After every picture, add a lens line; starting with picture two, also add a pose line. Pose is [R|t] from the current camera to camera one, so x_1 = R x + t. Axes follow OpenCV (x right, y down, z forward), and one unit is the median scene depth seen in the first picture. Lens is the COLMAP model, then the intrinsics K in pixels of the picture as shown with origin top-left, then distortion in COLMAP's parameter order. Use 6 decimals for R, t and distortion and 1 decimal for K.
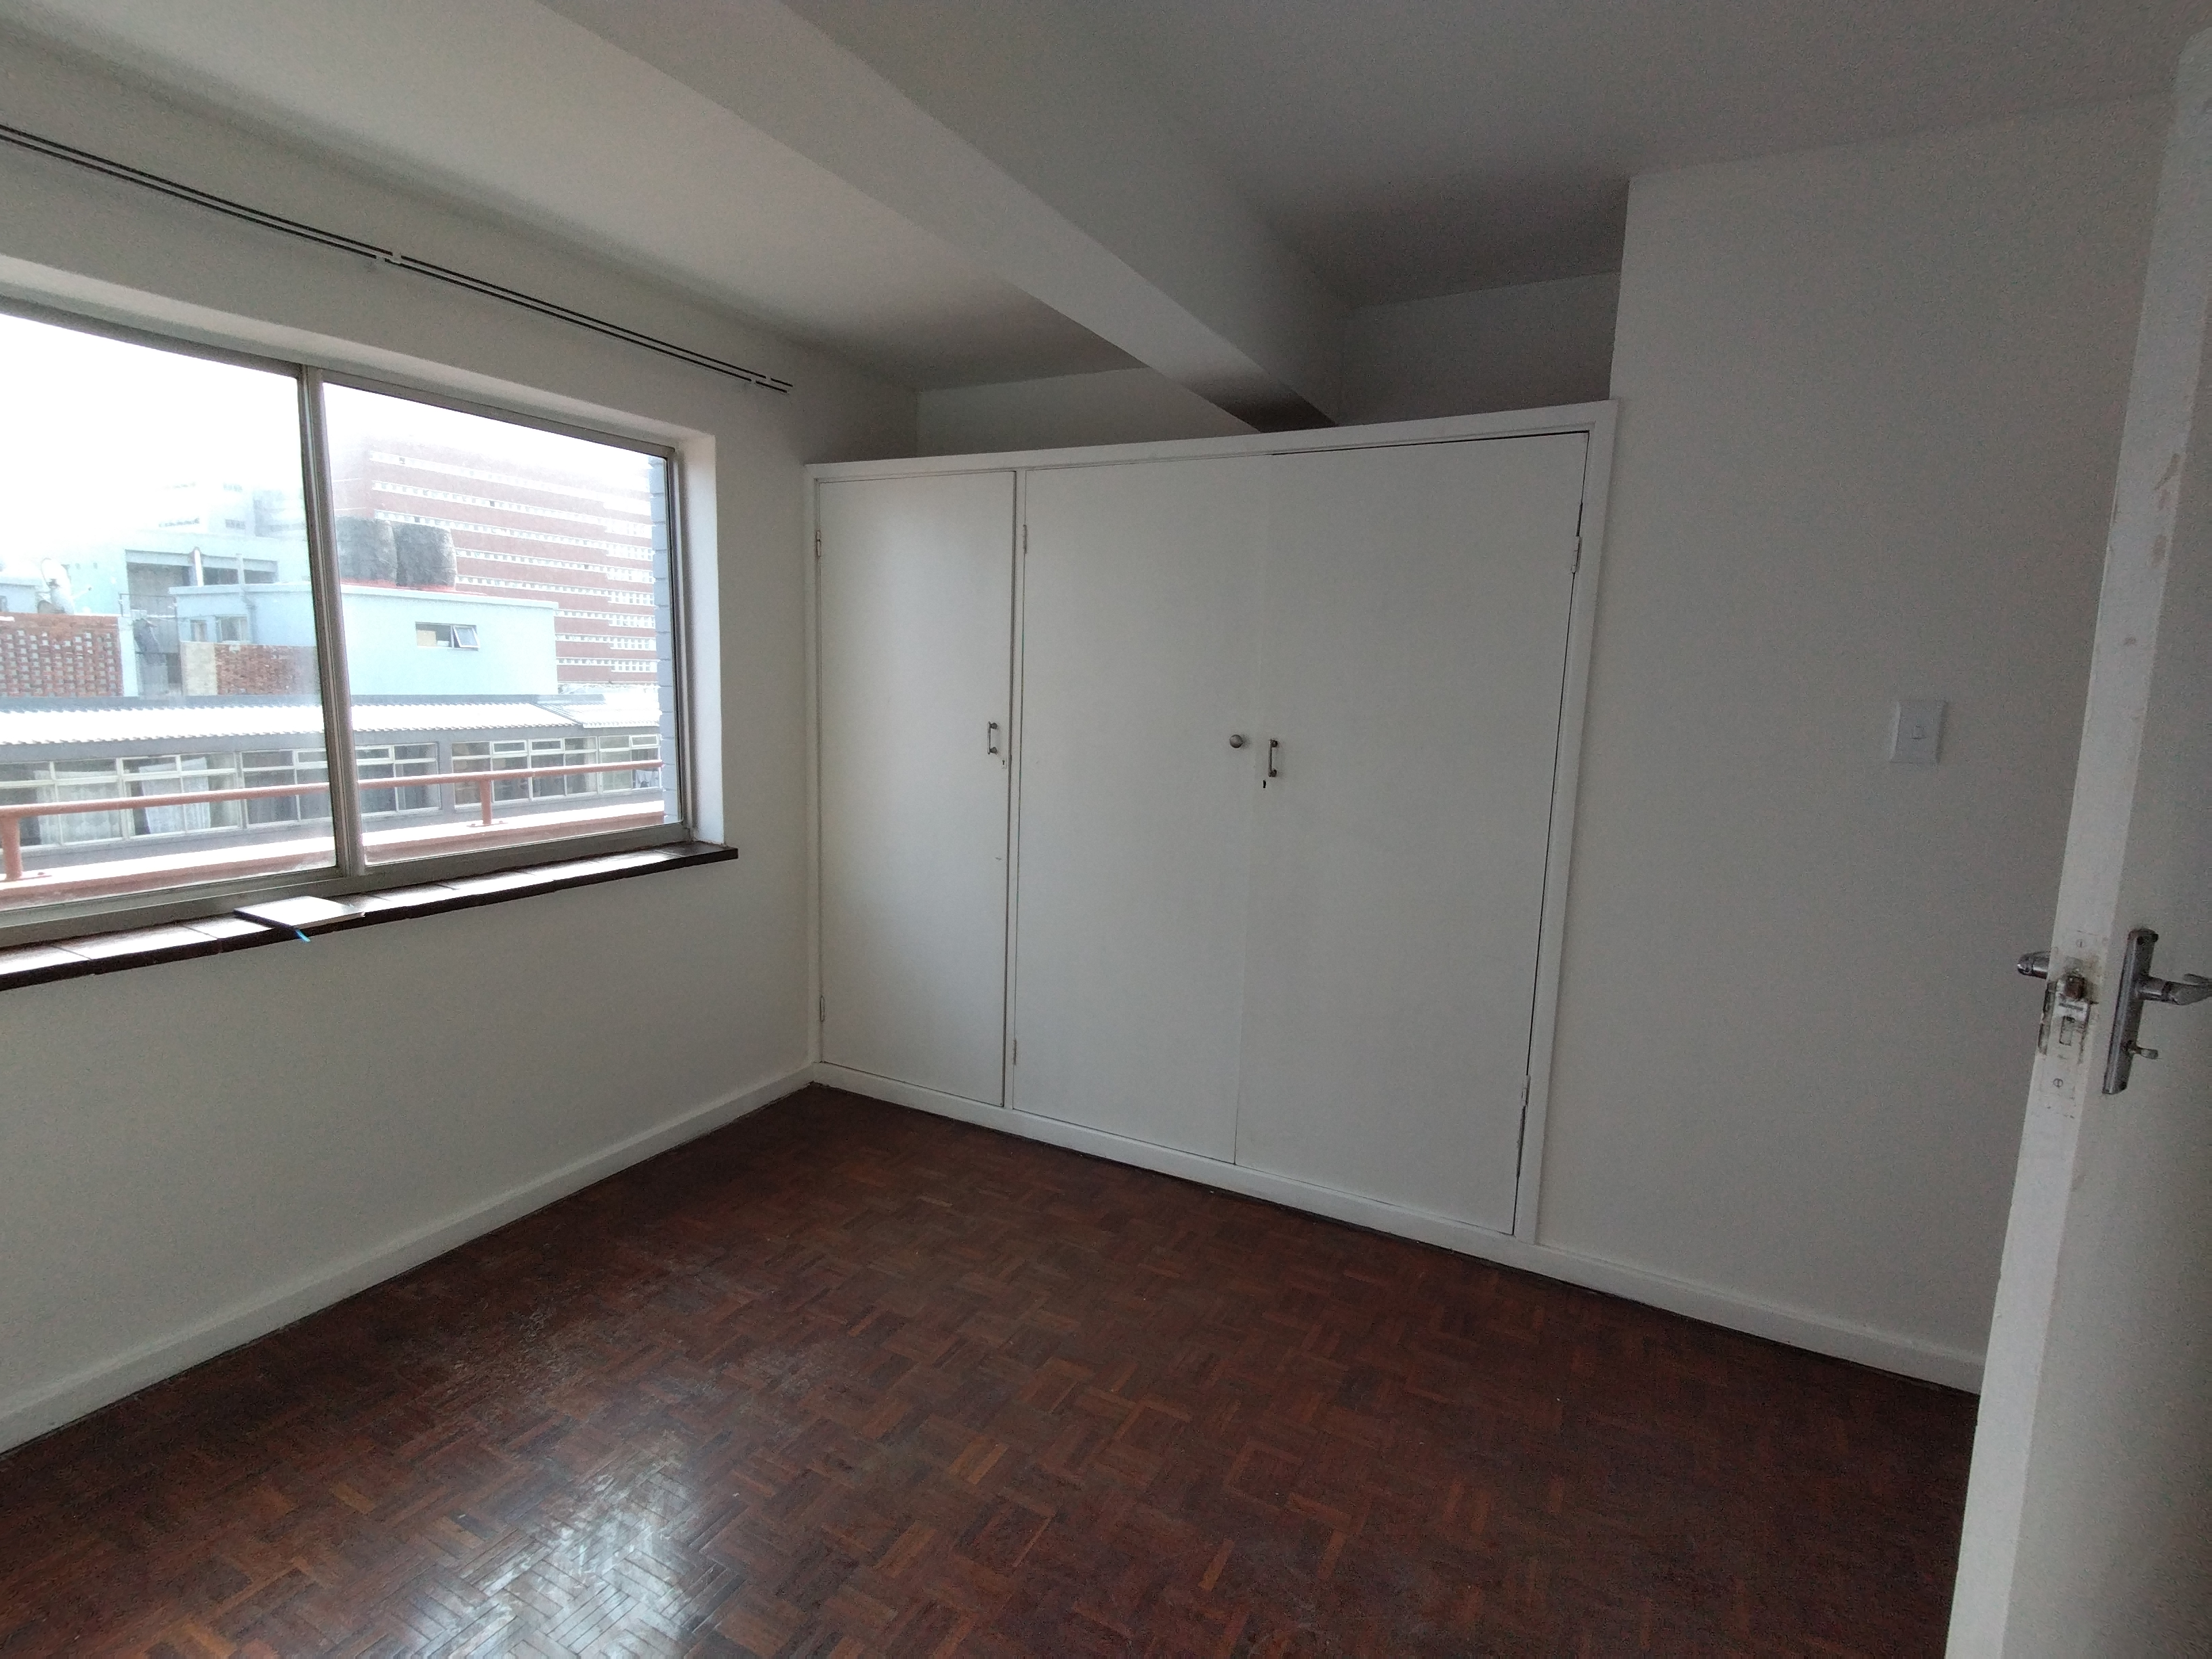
lens RADIAL K [[1096.3, 0, 1106.9], [0, 1096.3, 824.5], [0, 0, 1]] dist [0.036401, -0.003024]
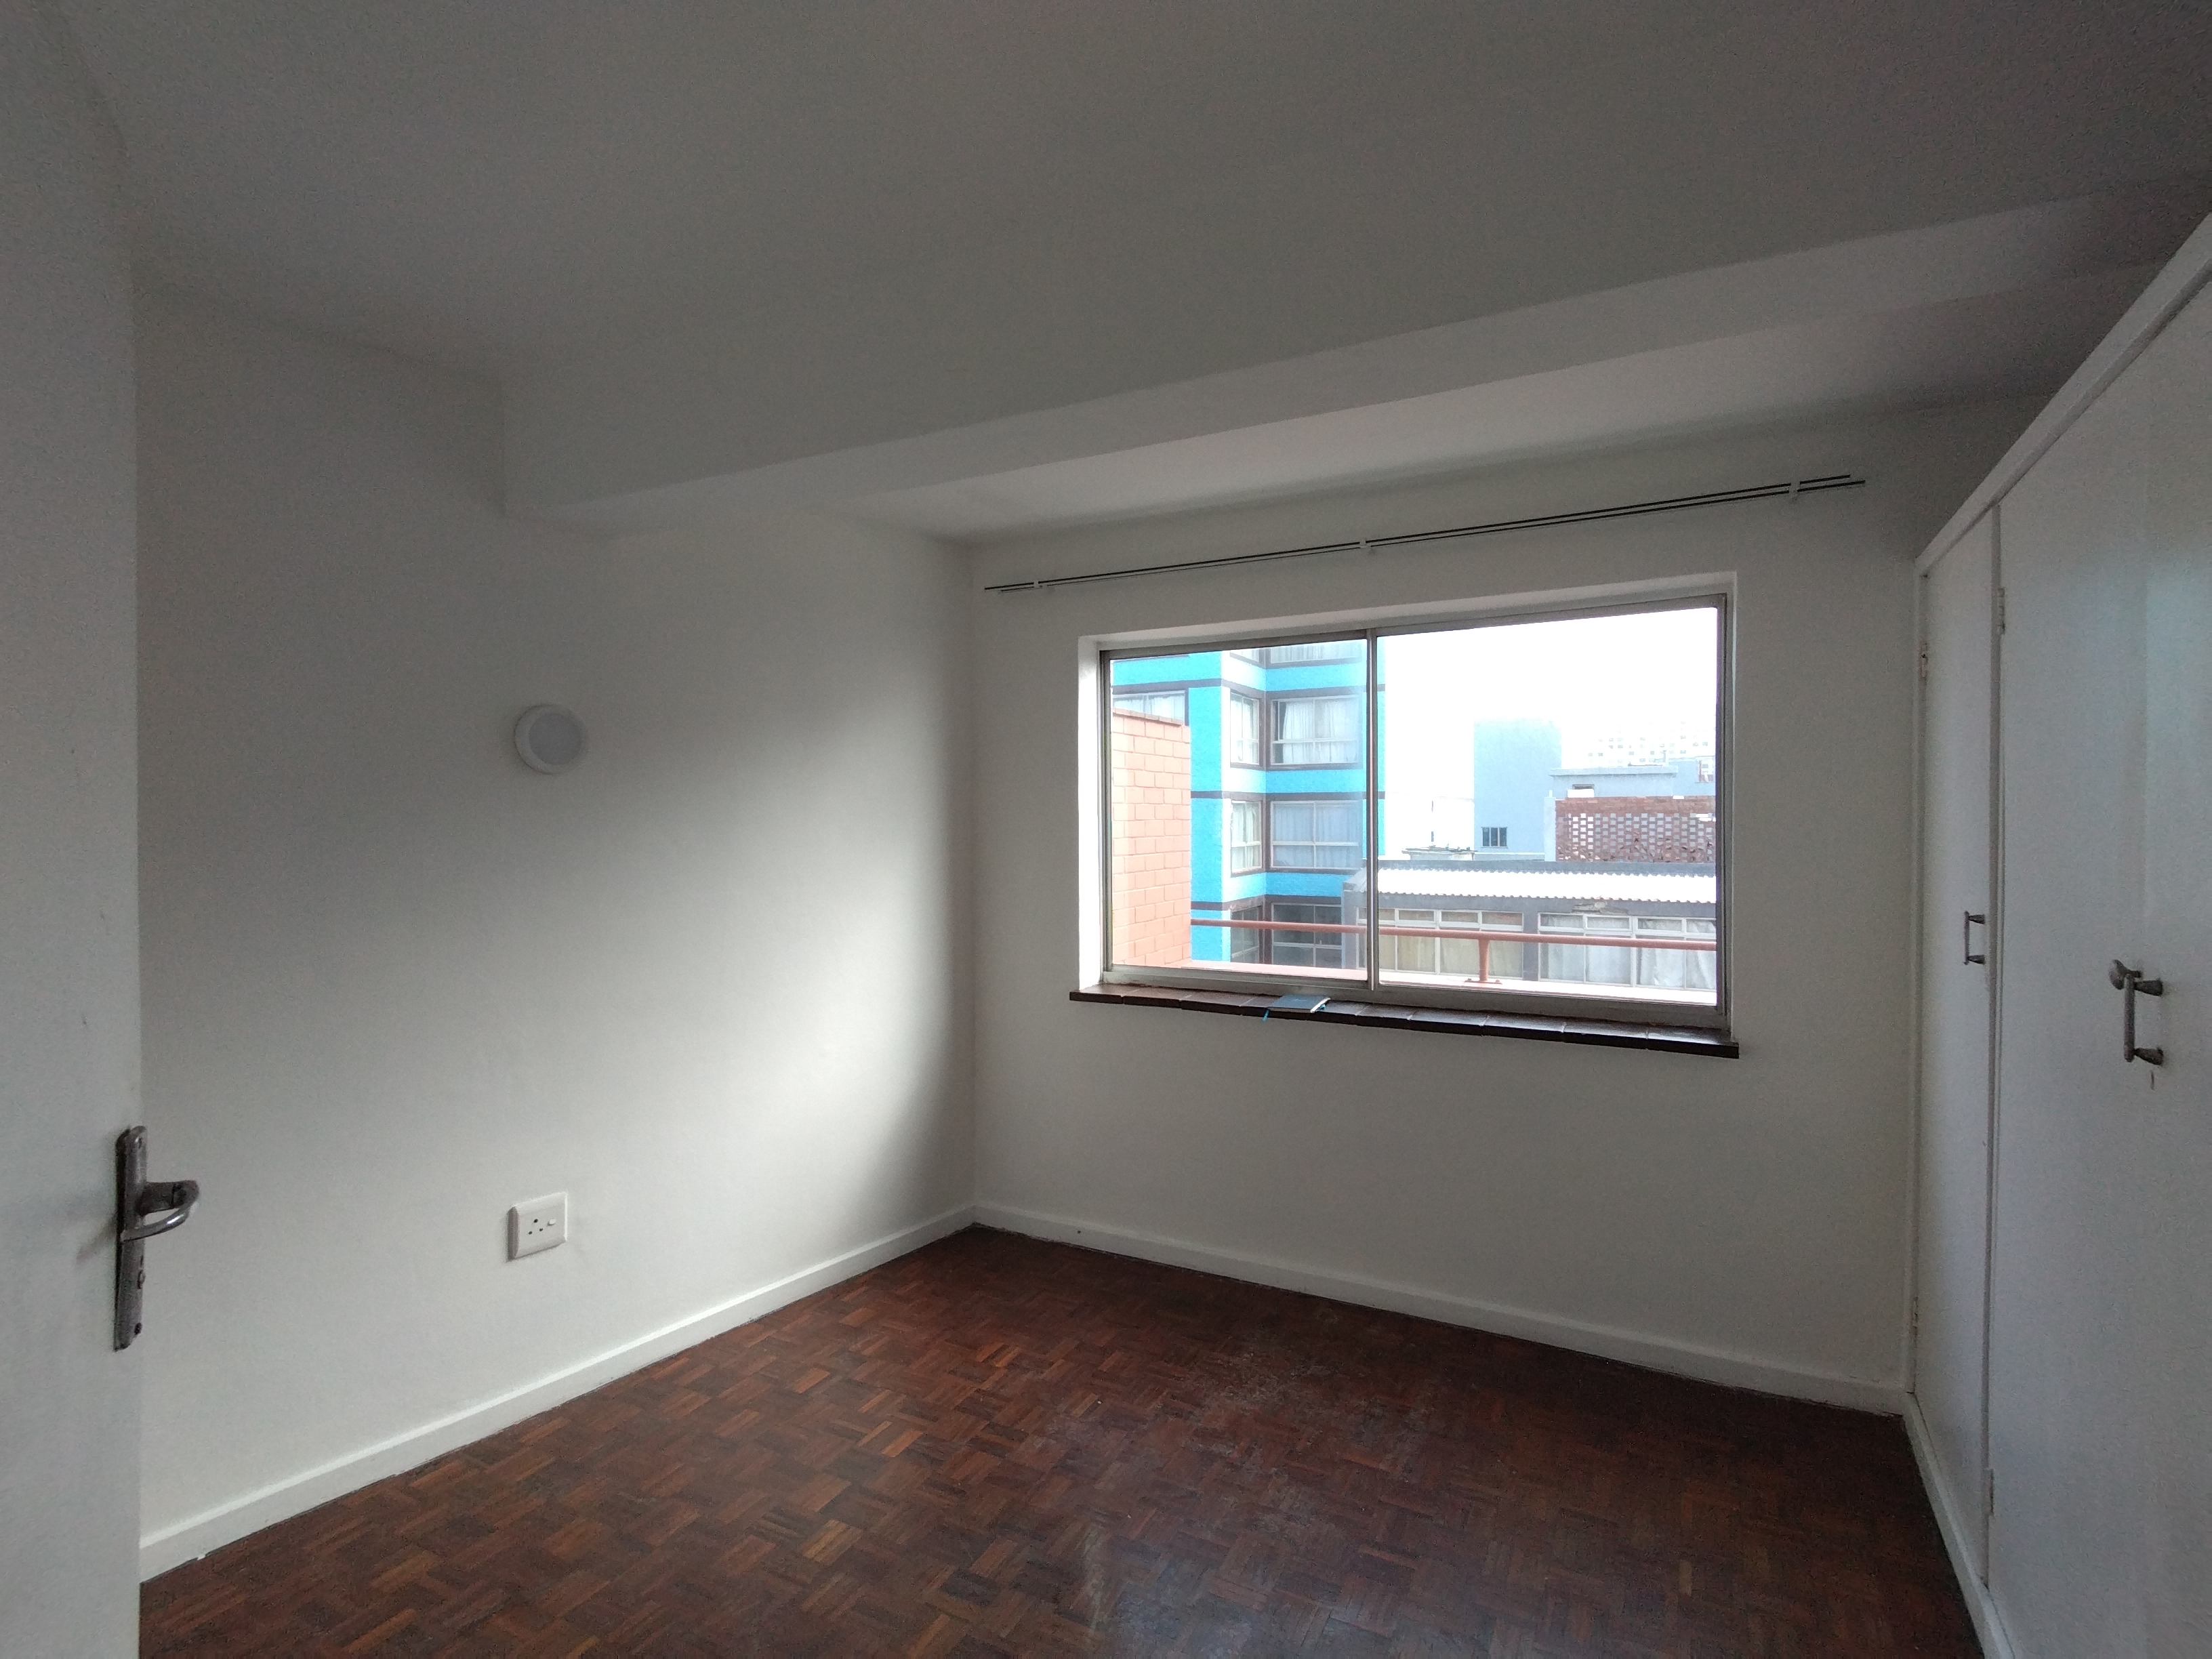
lens RADIAL K [[1096.3, 0, 1108.9], [0, 1096.3, 835.5], [0, 0, 1]] dist [0.036401, -0.003024]
pose [[-0.000893, -0.013468, -0.999909, 0.646896], [-0.139949, 0.990071, -0.013210, -0.075665], [0.990158, 0.139925, -0.002769, 0.659233]]
